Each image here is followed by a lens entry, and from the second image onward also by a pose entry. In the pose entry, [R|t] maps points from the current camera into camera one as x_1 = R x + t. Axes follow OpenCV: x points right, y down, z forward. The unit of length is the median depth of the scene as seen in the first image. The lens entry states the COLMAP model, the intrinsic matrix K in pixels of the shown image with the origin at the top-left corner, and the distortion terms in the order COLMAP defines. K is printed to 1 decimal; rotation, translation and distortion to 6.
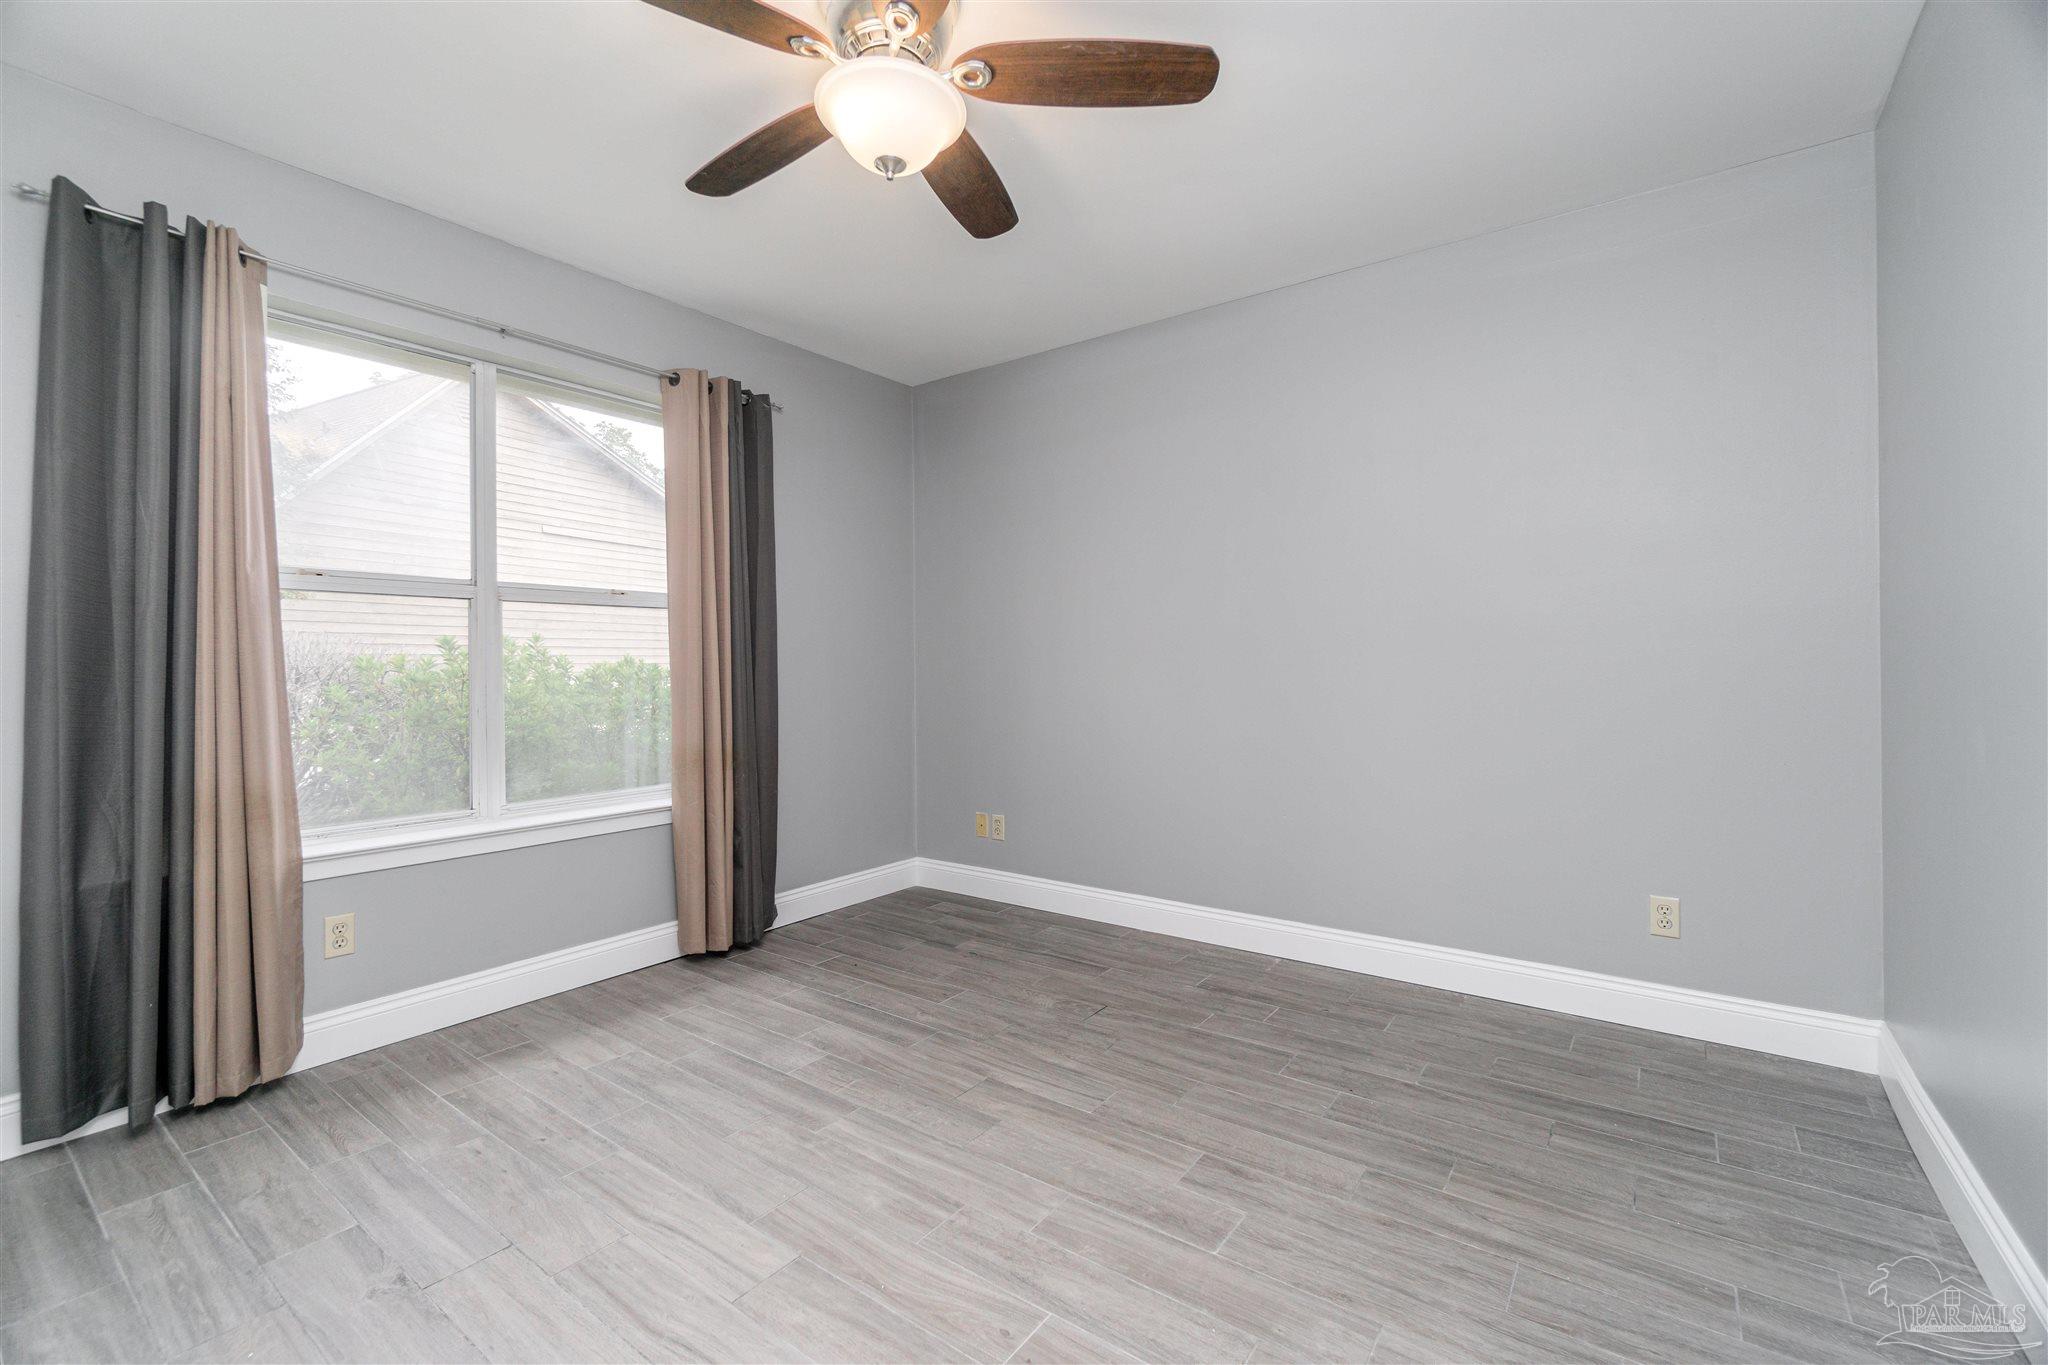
lens RADIAL K [[877.0, 0, 1030.9], [0, 877.0, 674.2], [0, 0, 1]] dist [-0.007826, 0.002082]
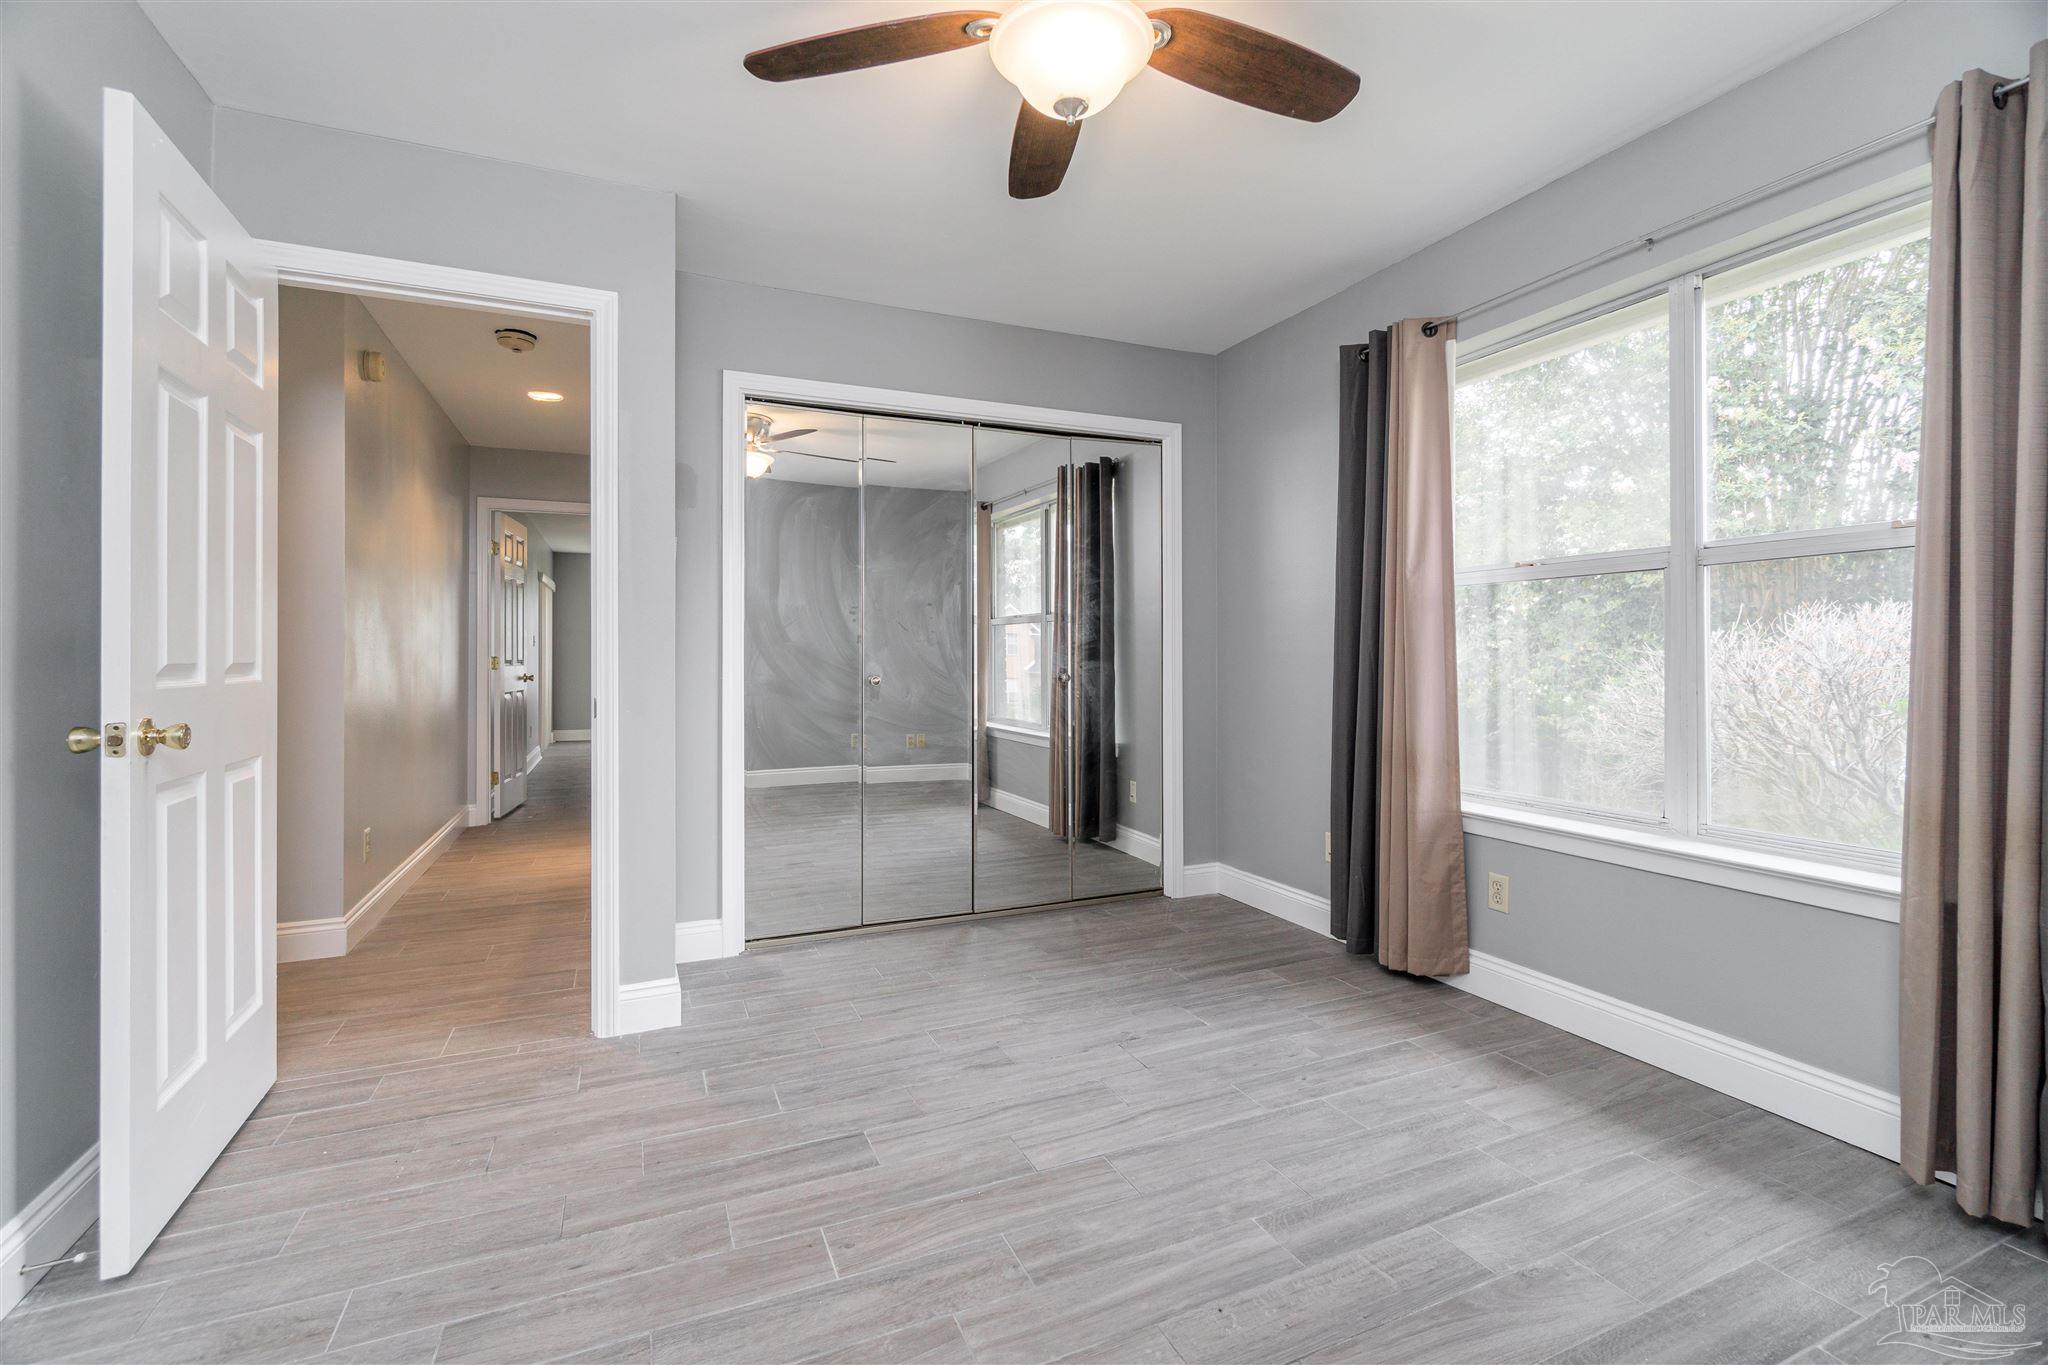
lens RADIAL K [[877.0, 0, 986.5], [0, 877.0, 653.3], [0, 0, 1]] dist [-0.007826, 0.002082]
pose [[-0.530361, 0.004970, -0.847757, 0.553603], [-0.001331, 0.999977, 0.006695, -0.011944], [0.847771, 0.004679, -0.530342, 1.165939]]
